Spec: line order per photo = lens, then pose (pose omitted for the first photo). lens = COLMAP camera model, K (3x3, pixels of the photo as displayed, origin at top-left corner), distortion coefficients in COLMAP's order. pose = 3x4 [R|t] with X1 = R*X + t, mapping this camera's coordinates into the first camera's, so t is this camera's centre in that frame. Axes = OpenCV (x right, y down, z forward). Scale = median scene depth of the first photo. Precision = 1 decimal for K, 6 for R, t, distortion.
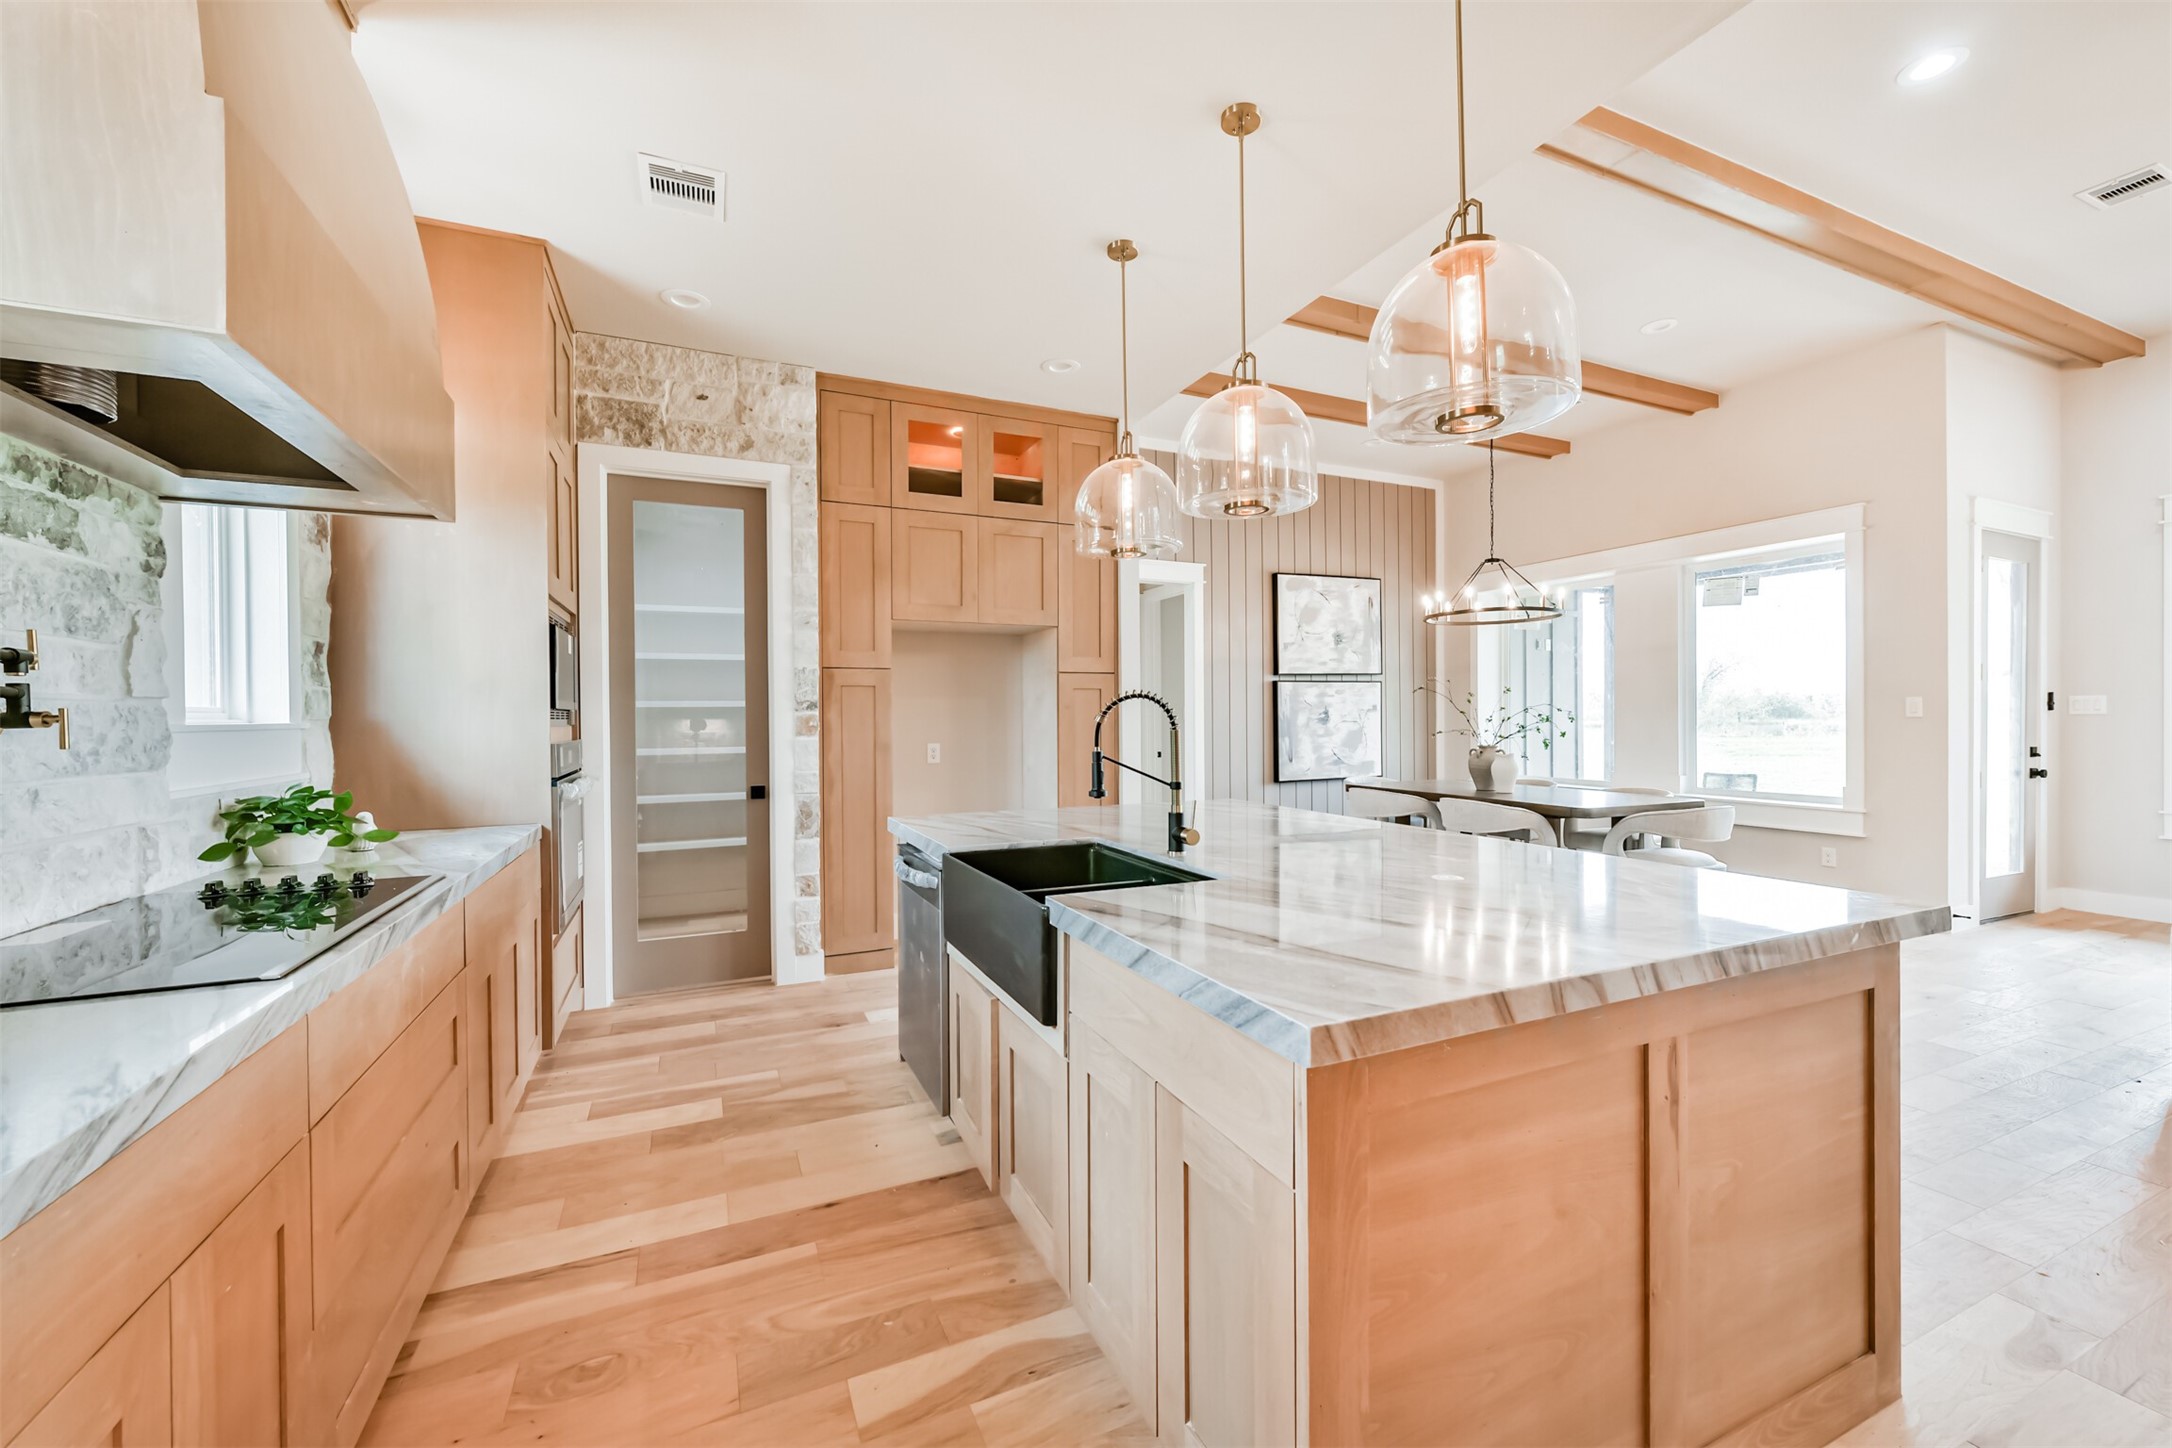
lens RADIAL K [[862.0, 0, 1095.4], [0, 862.0, 723.5], [0, 0, 1]] dist [-0.000331, -0.000279]
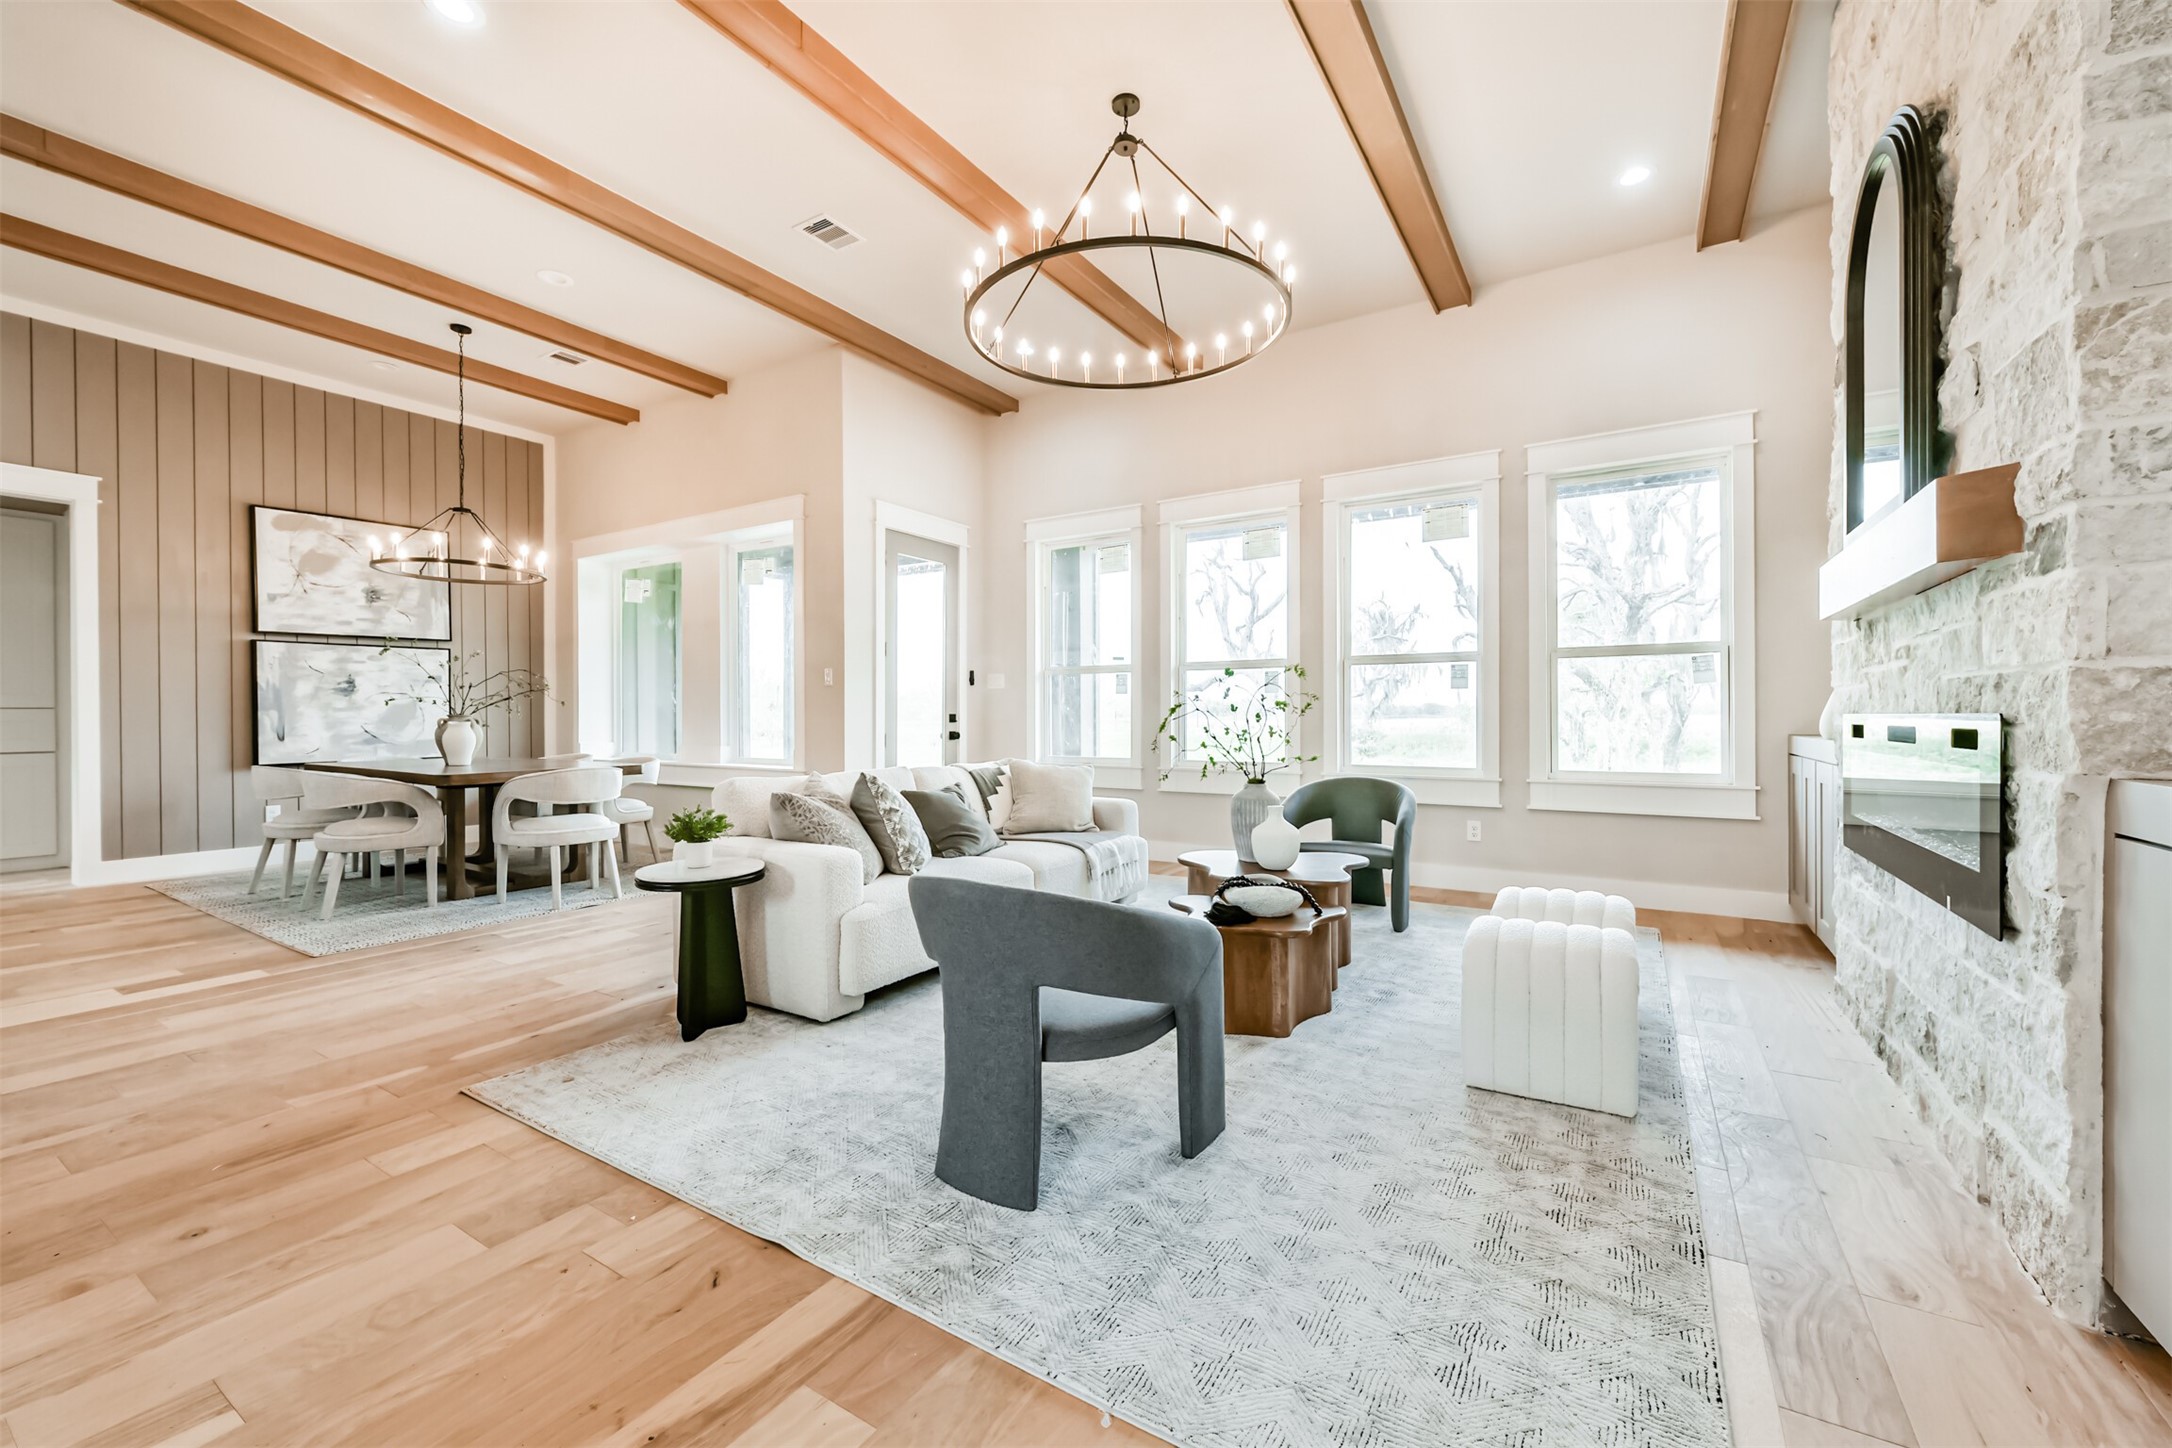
lens RADIAL K [[859.4, 0, 1092.2], [0, 859.4, 716.6], [0, 0, 1]] dist [0.000924, 0.000000]
pose [[0.833514, 0.002711, 0.552491, 0.765554], [0.001371, 0.999975, -0.006975, 0.052375], [-0.552496, 0.006571, 0.833489, -0.177711]]
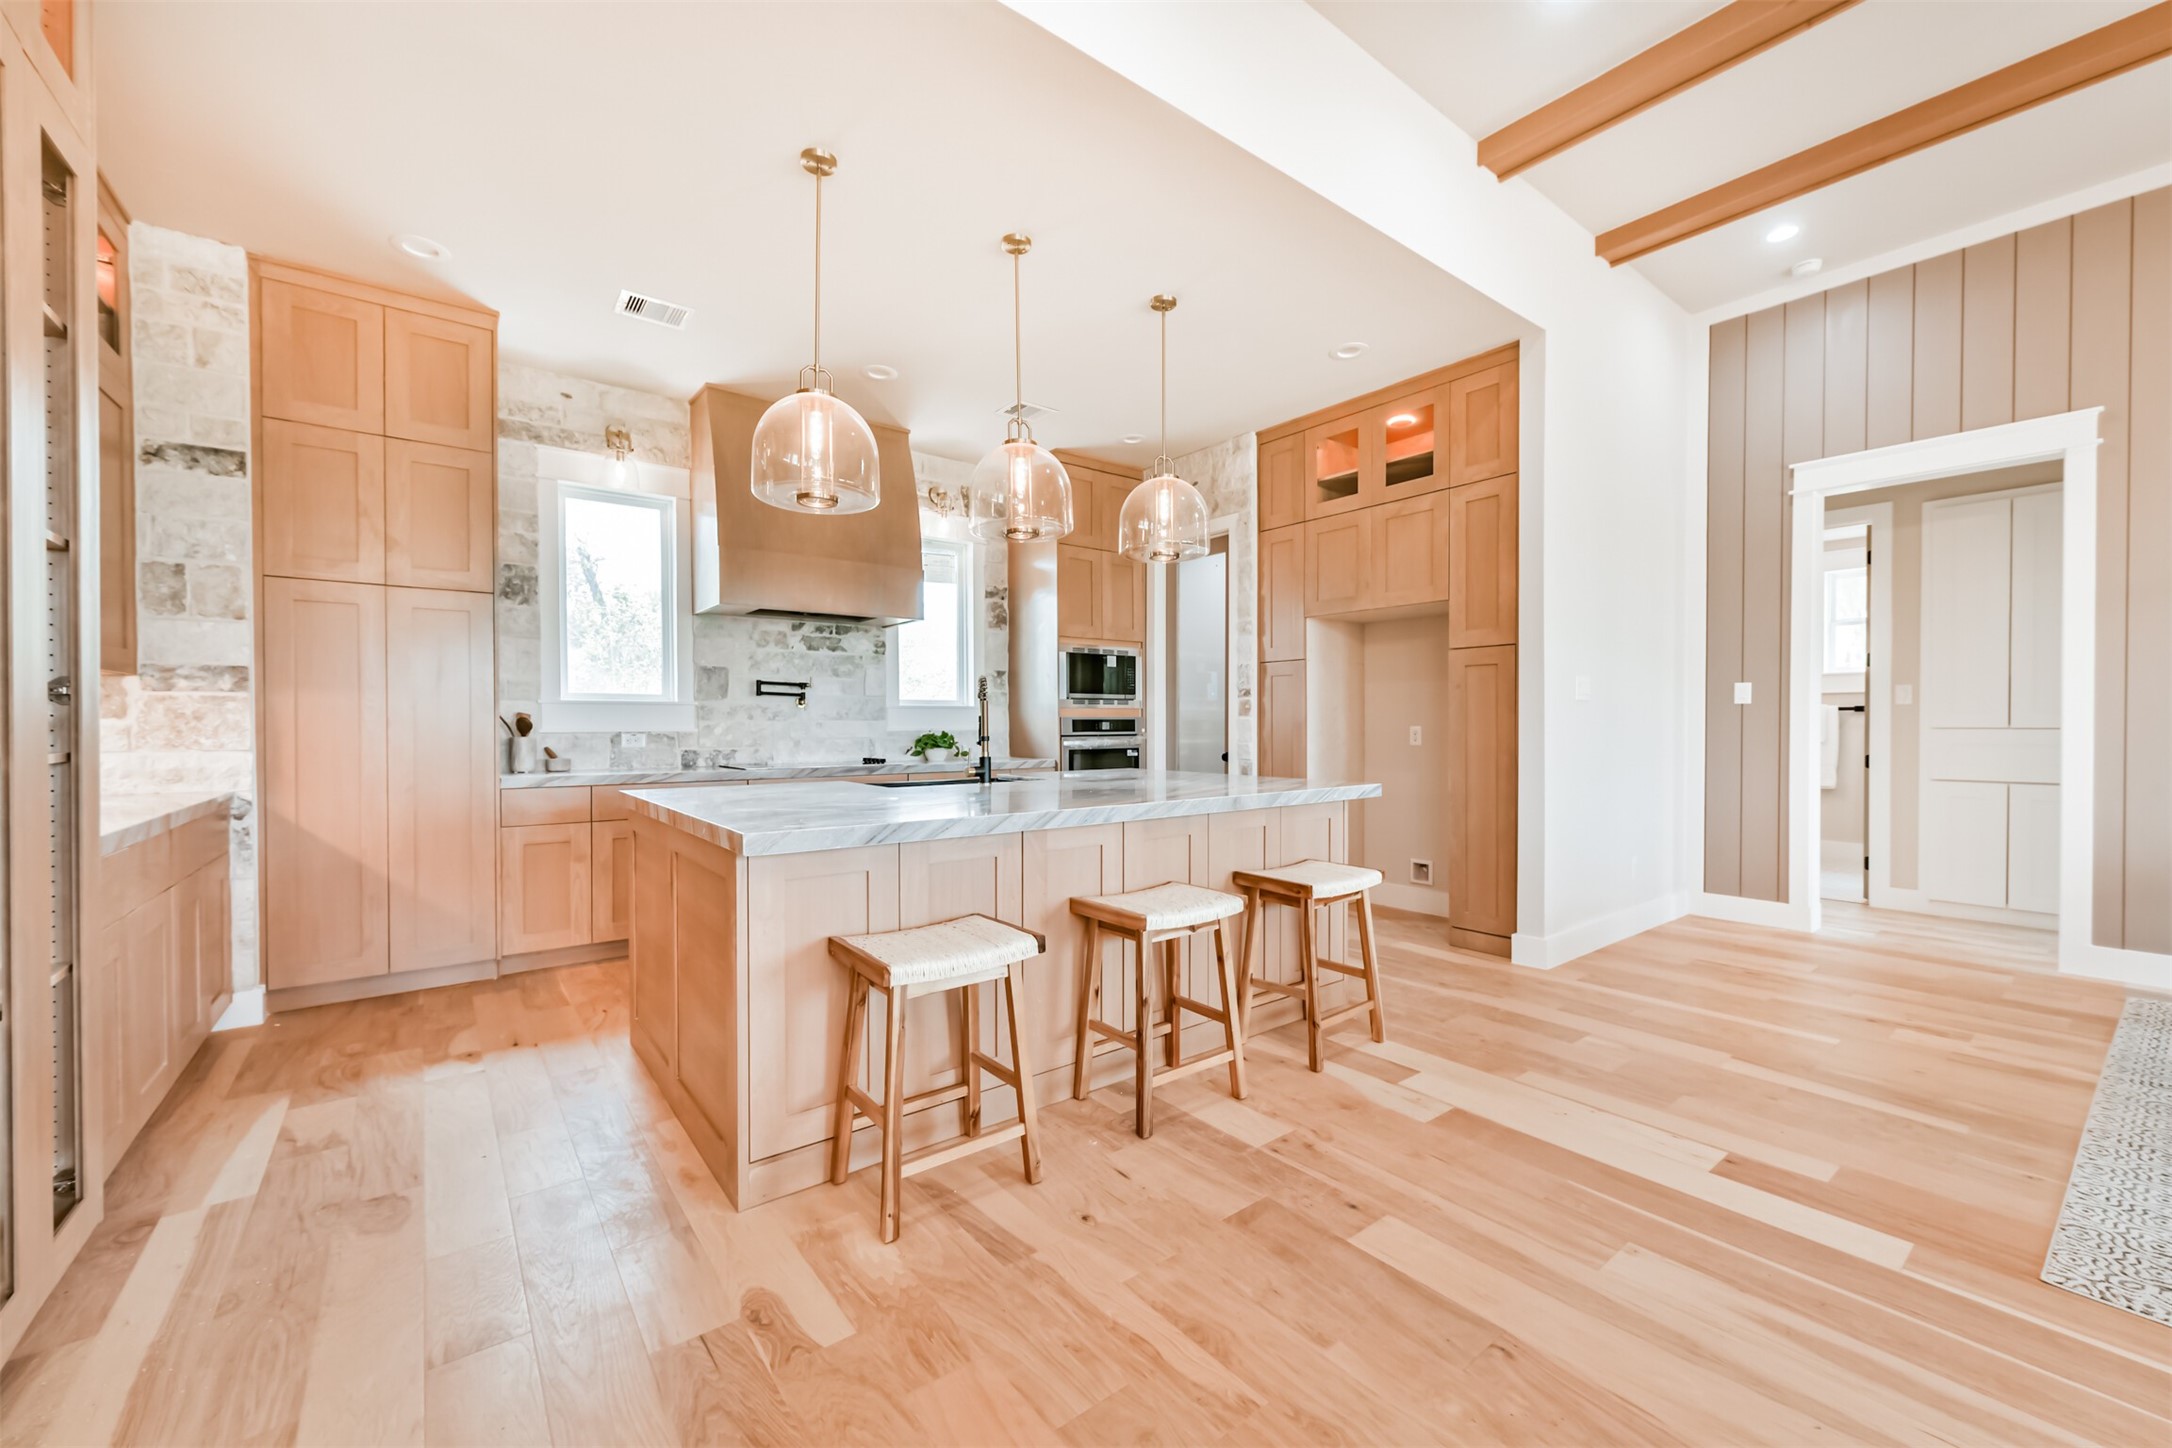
lens RADIAL K [[852.4, 0, 1088.7], [0, 852.4, 733.5], [0, 0, 1]] dist [0.000878, -0.000105]
pose [[0.228621, 0.017409, -0.973360, 0.884032], [-0.005433, 0.999847, 0.016607, 0.021211], [0.973500, 0.001492, 0.228680, 0.477030]]
